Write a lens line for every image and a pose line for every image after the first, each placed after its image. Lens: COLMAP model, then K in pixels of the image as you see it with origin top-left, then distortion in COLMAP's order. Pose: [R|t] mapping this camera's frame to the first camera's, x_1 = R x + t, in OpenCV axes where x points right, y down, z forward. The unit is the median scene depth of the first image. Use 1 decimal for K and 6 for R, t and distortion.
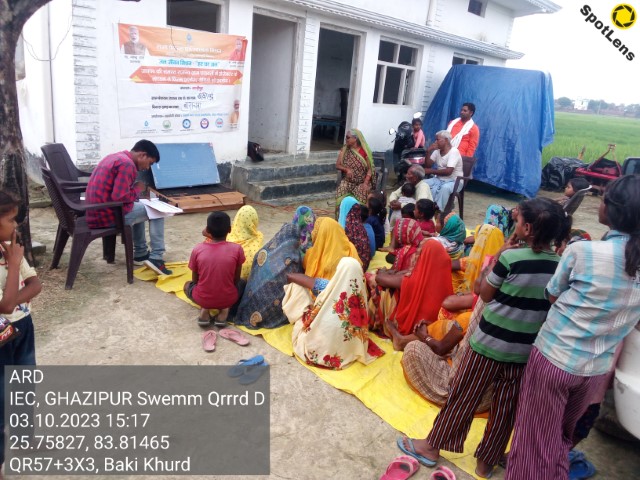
lens RADIAL K [[501.3, 0, 319.6], [0, 501.3, 240.6], [0, 0, 1]] dist [0.085961, -0.125122]
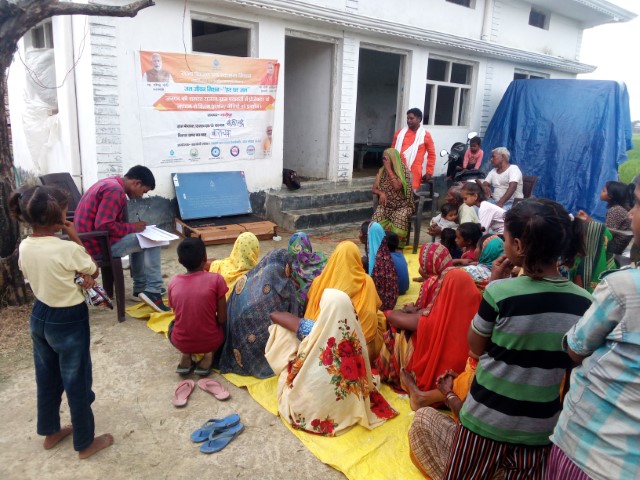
lens RADIAL K [[501.3, 0, 319.6], [0, 501.3, 240.6], [0, 0, 1]] dist [0.085961, -0.125122]
pose [[0.989916, -0.018220, -0.140477, 0.071450], [0.008814, 0.997694, -0.067293, 0.003243], [0.141379, 0.065376, 0.987795, 0.106815]]
